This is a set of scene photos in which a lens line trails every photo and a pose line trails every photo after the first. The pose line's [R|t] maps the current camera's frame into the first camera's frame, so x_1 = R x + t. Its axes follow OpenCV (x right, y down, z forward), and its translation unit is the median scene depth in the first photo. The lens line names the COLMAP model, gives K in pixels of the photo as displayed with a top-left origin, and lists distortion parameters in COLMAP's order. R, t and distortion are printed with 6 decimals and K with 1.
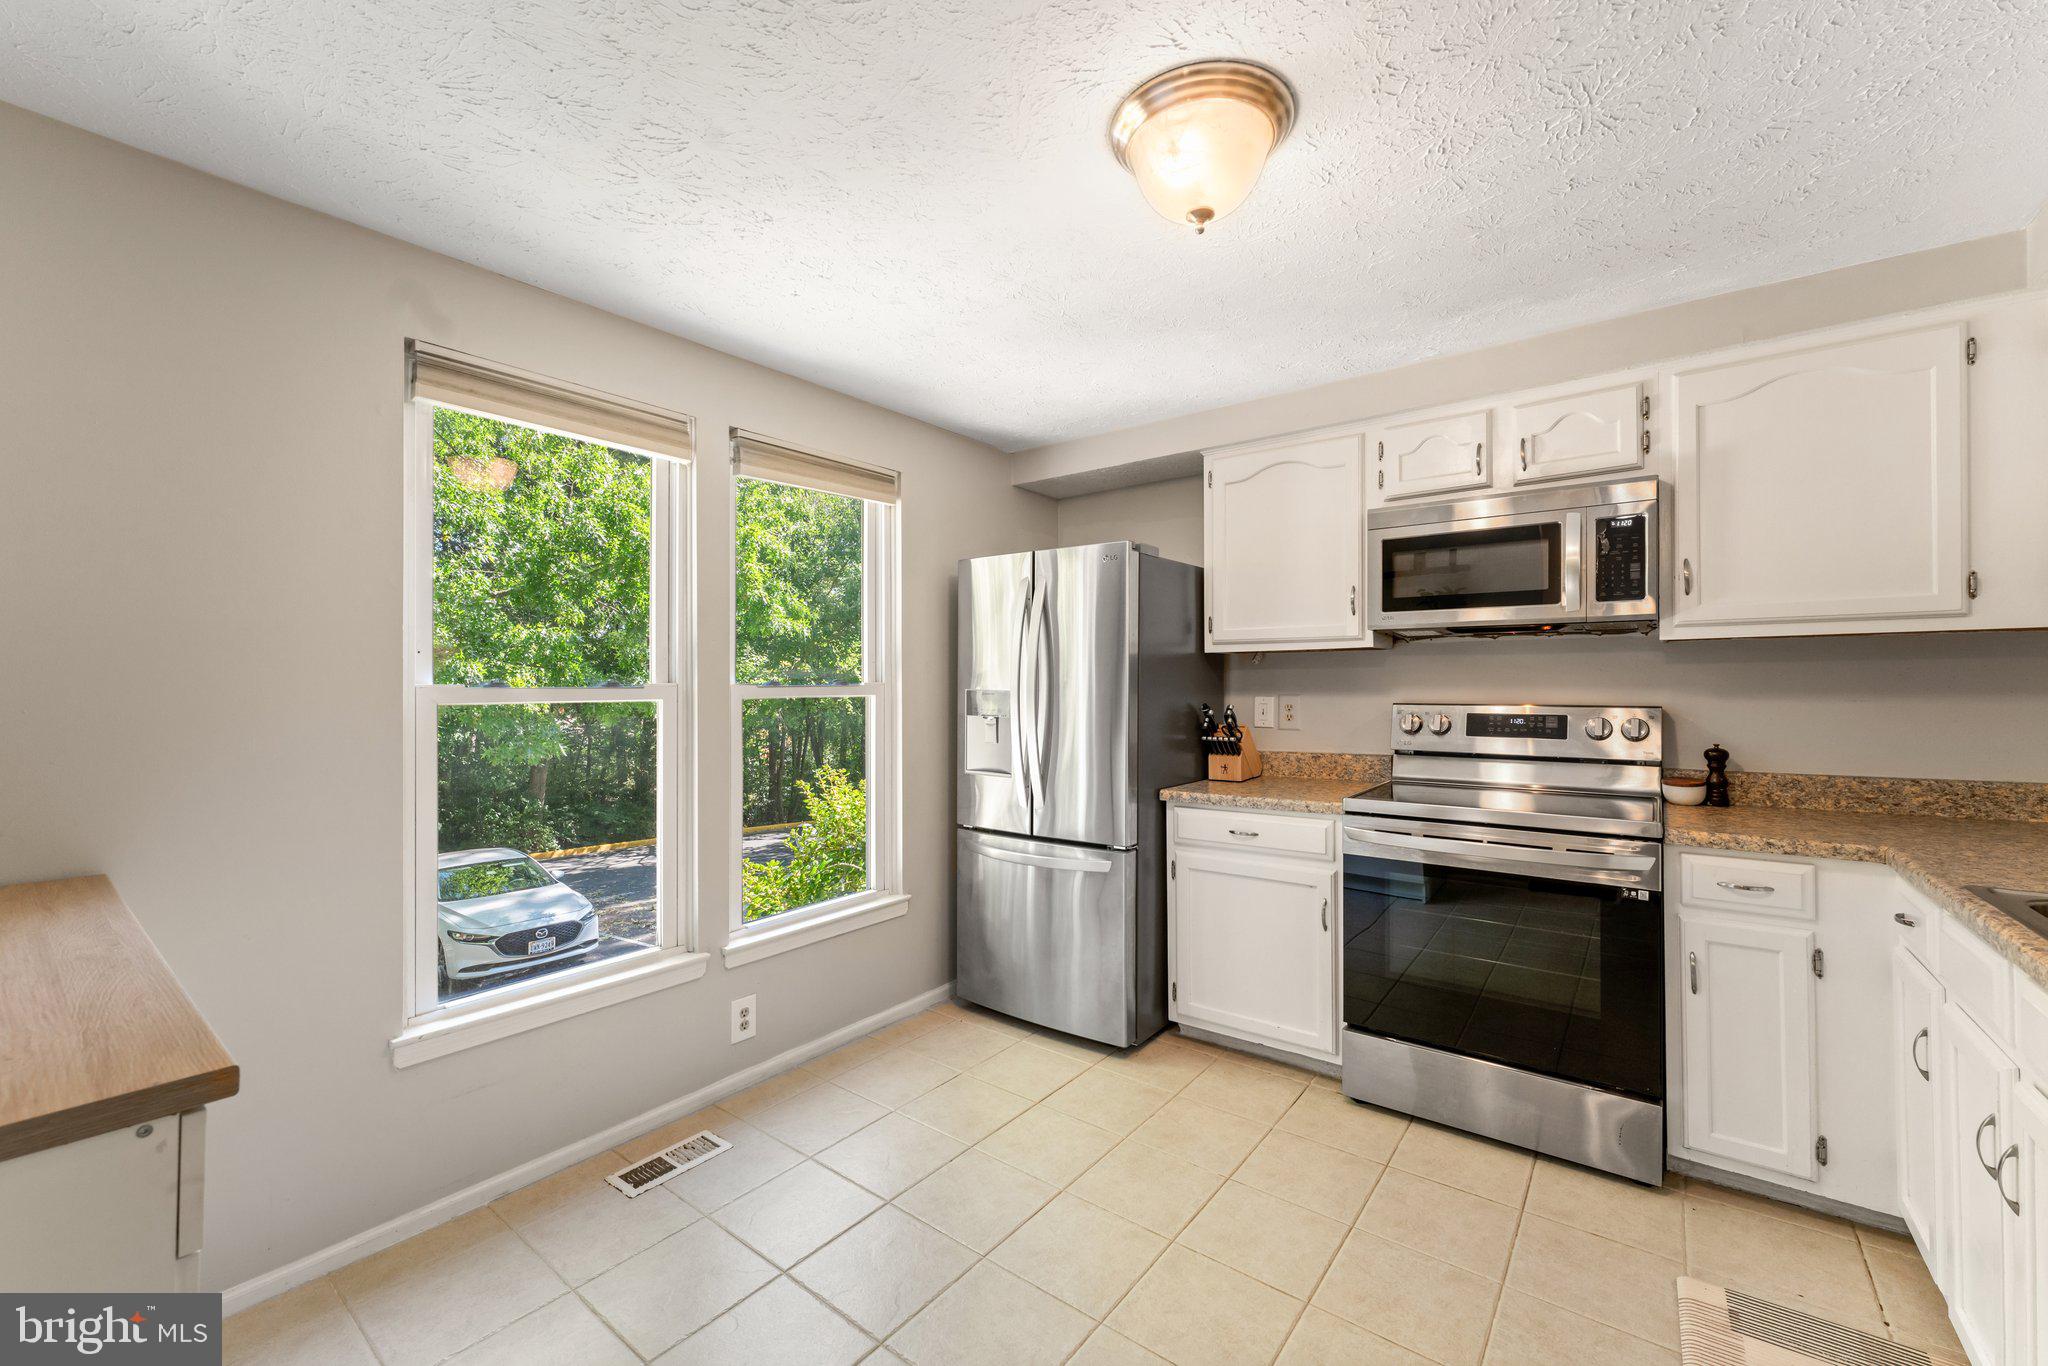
lens RADIAL K [[942.0, 0, 1026.0], [0, 942.0, 674.2], [0, 0, 1]] dist [-0.000482, 0.000190]
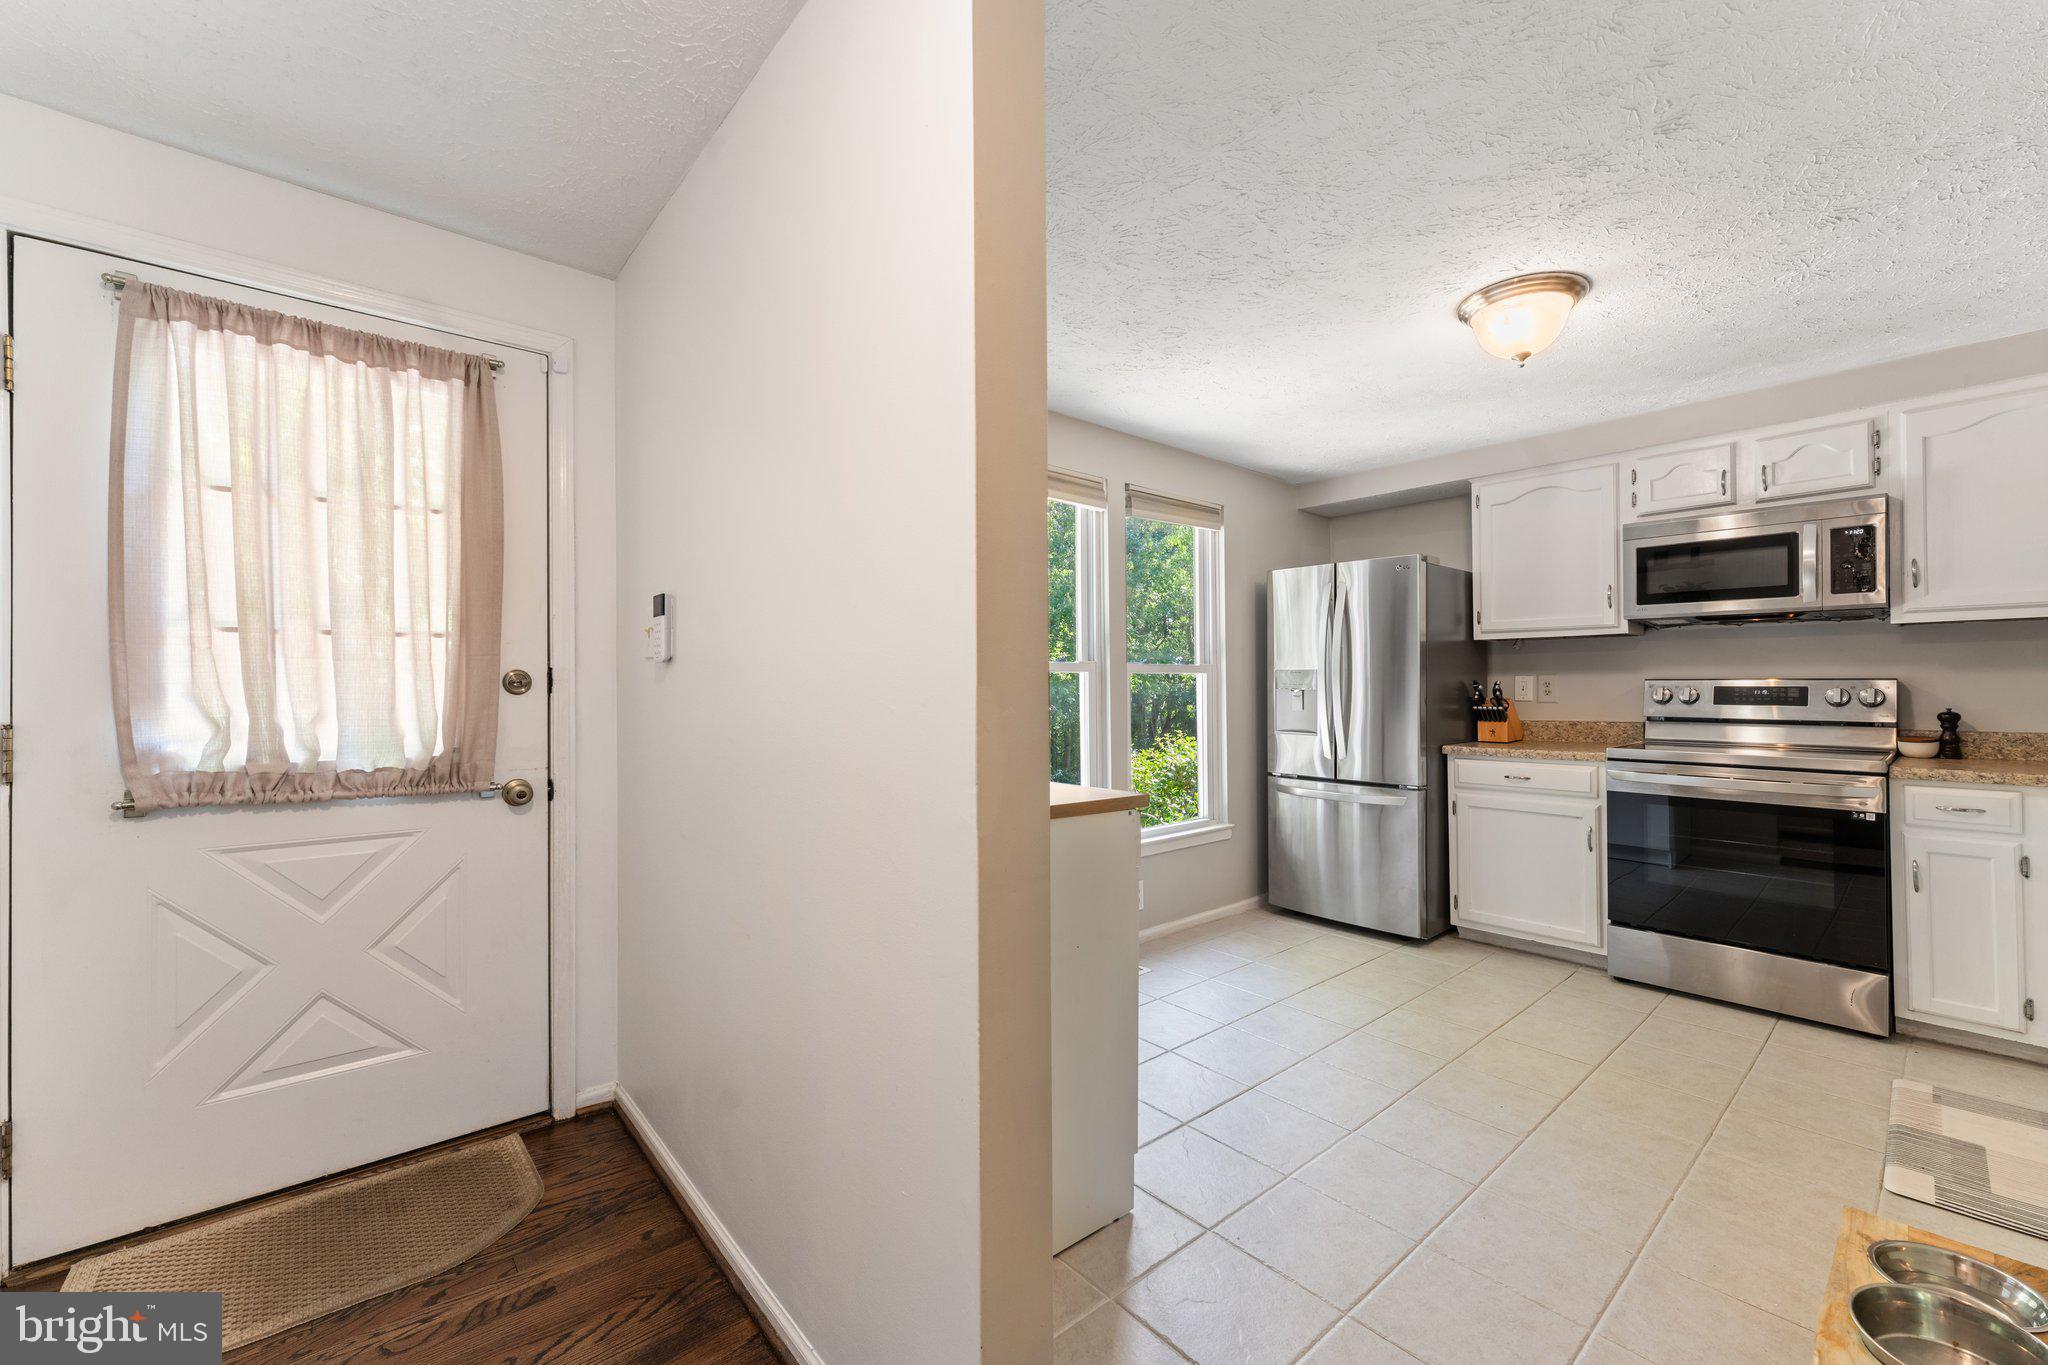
lens RADIAL K [[1098.2, 0, 858.6], [0, 1098.2, 677.0], [0, 0, 1]] dist [0.002154, -0.000218]
pose [[0.976225, -0.001802, -0.216753, -0.324397], [-0.000674, 0.999935, -0.011347, 0.048285], [0.216760, 0.011223, 0.976160, -0.670593]]
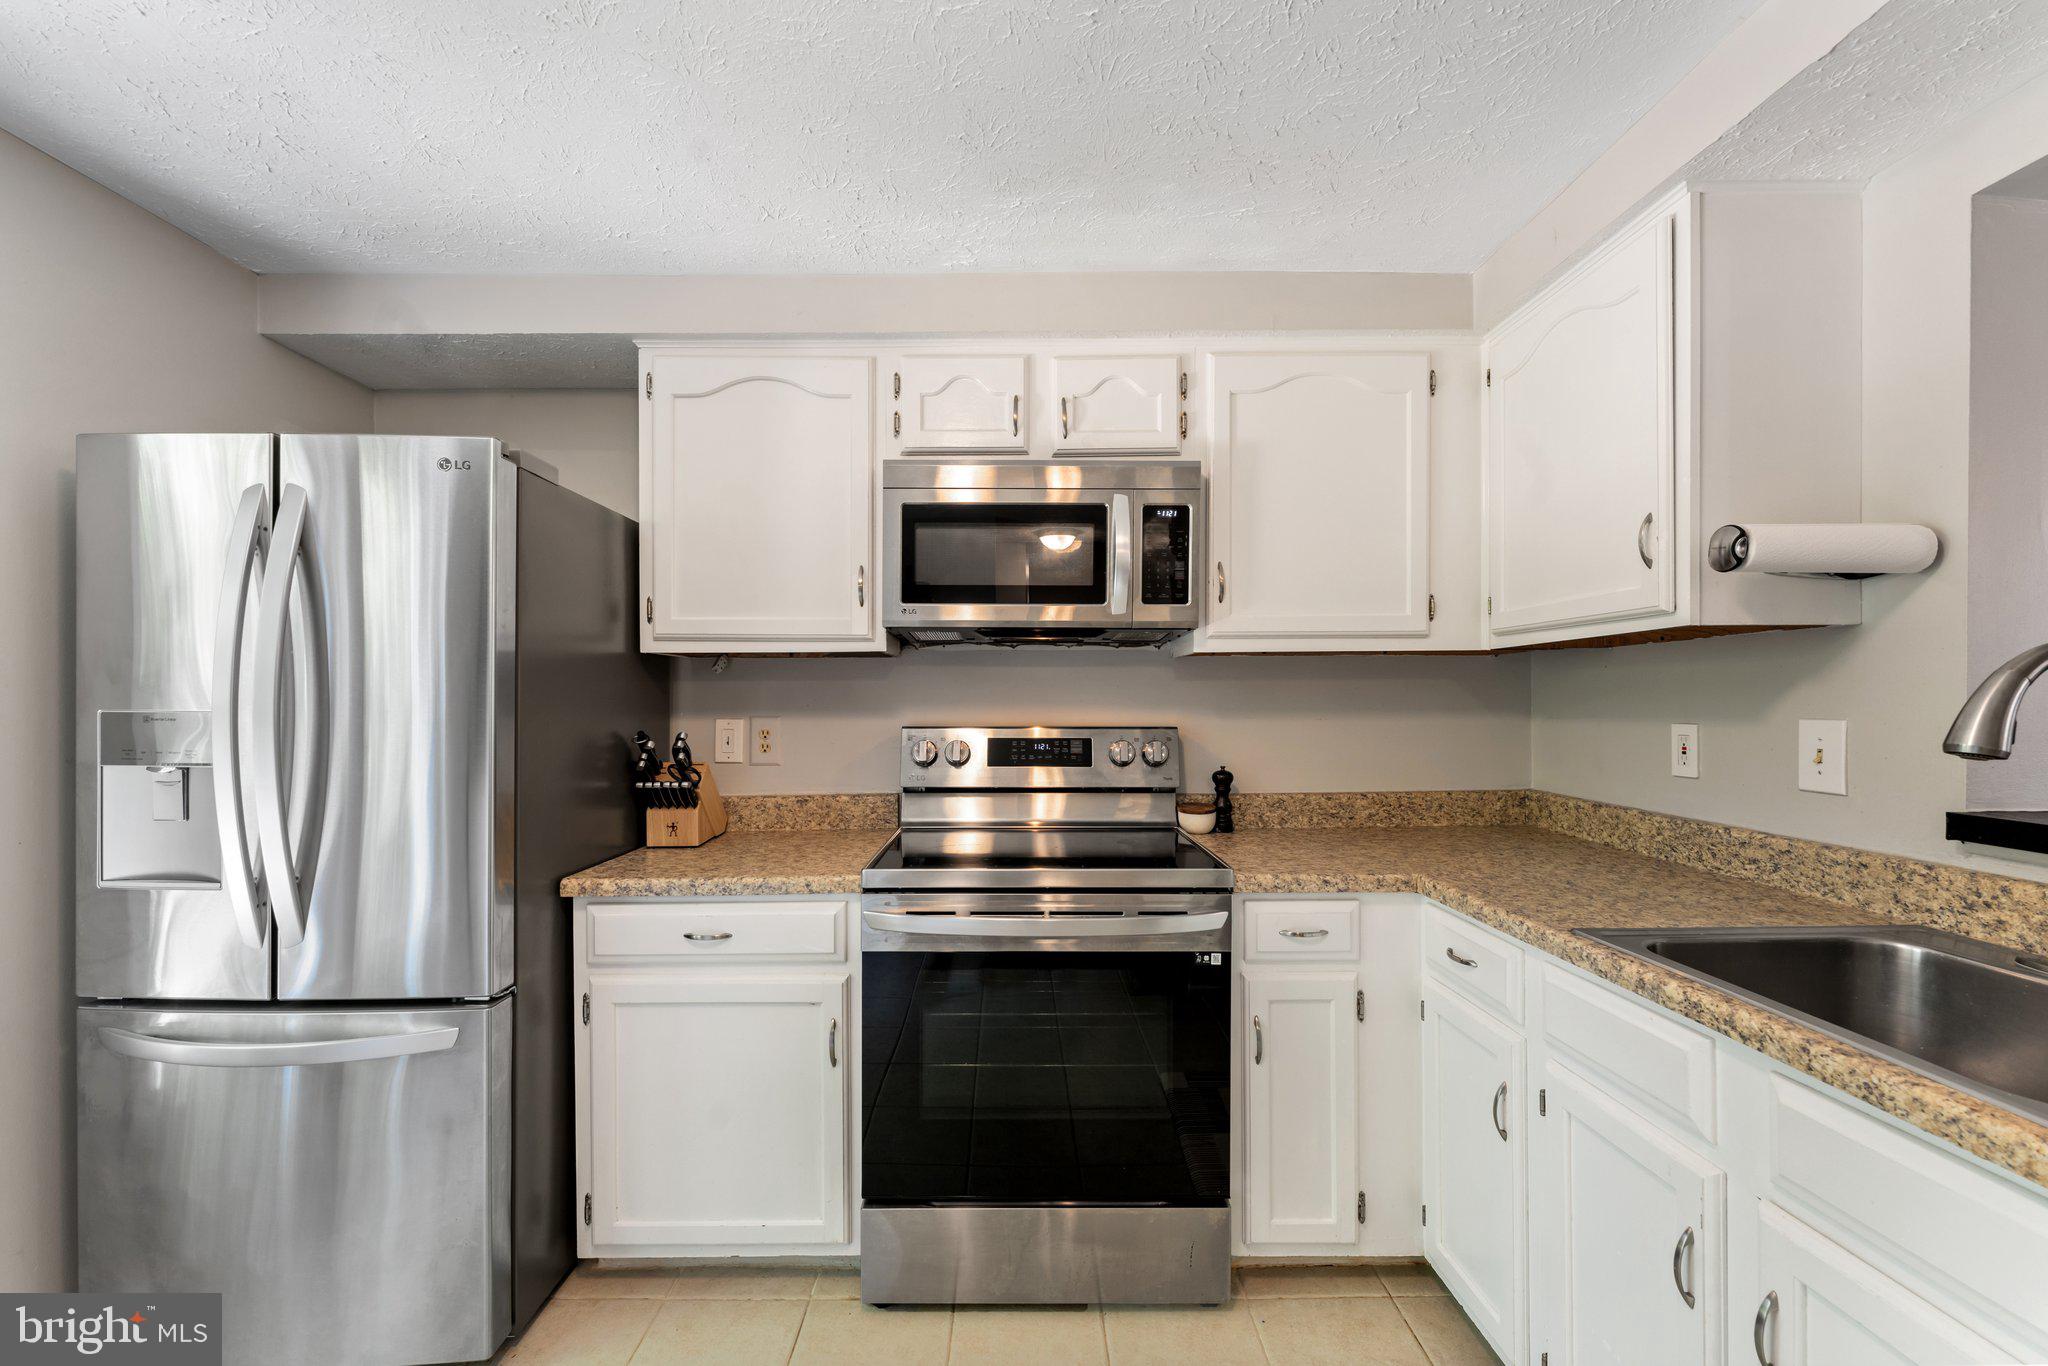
lens RADIAL K [[818.7, 0, 998.1], [0, 818.7, 710.4], [0, 0, 1]] dist [-0.001224, -0.000032]
pose [[0.818280, -0.002946, 0.574812, 0.074446], [-0.007540, 0.999846, 0.015858, 0.006780], [-0.574771, -0.017310, 0.818132, 0.438449]]
